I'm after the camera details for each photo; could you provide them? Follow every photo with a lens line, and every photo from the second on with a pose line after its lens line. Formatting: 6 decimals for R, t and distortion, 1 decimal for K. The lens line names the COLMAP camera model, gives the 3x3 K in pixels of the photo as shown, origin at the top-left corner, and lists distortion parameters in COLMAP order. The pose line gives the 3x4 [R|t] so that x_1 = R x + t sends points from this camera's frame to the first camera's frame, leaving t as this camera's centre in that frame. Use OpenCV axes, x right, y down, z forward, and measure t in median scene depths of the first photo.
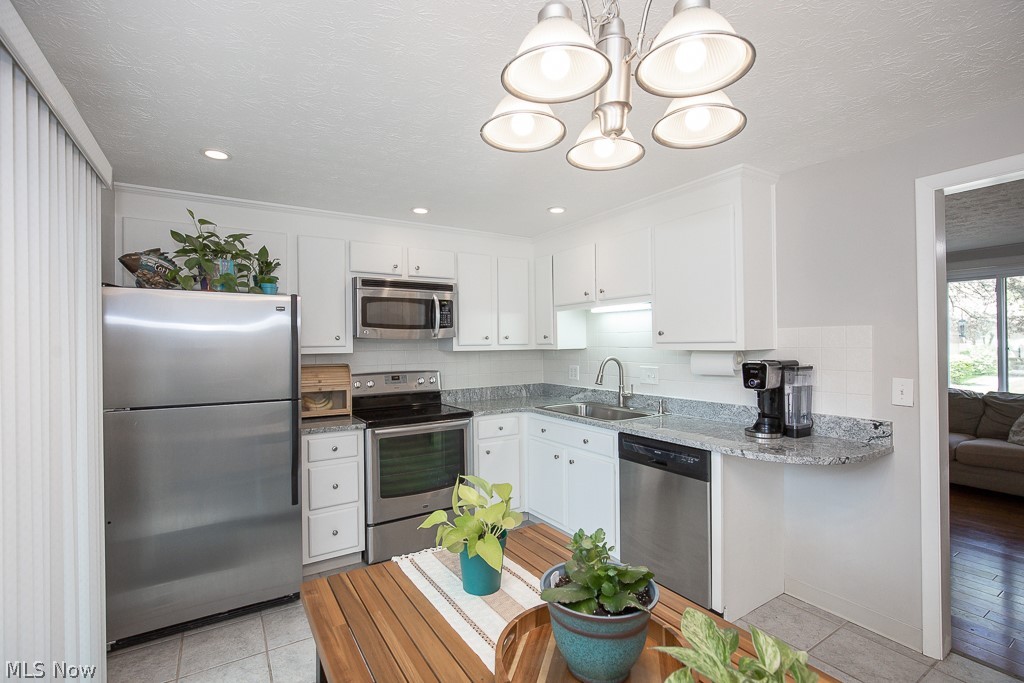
lens RADIAL K [[474.0, 0, 516.9], [0, 474.0, 344.1], [0, 0, 1]] dist [-0.015856, 0.003354]
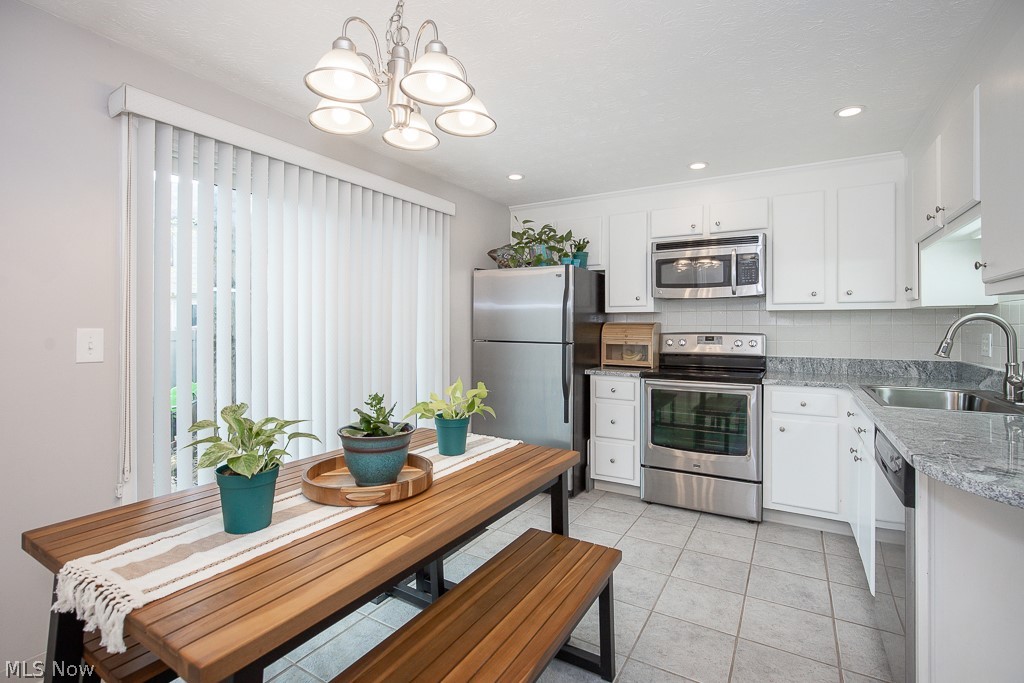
lens RADIAL K [[474.0, 0, 498.3], [0, 474.0, 322.0], [0, 0, 1]] dist [-0.015856, 0.003354]
pose [[0.430969, 0.006058, -0.902346, 0.482044], [-0.009990, 0.999948, 0.001942, 0.042791], [0.902311, 0.008178, 0.431007, 0.192401]]
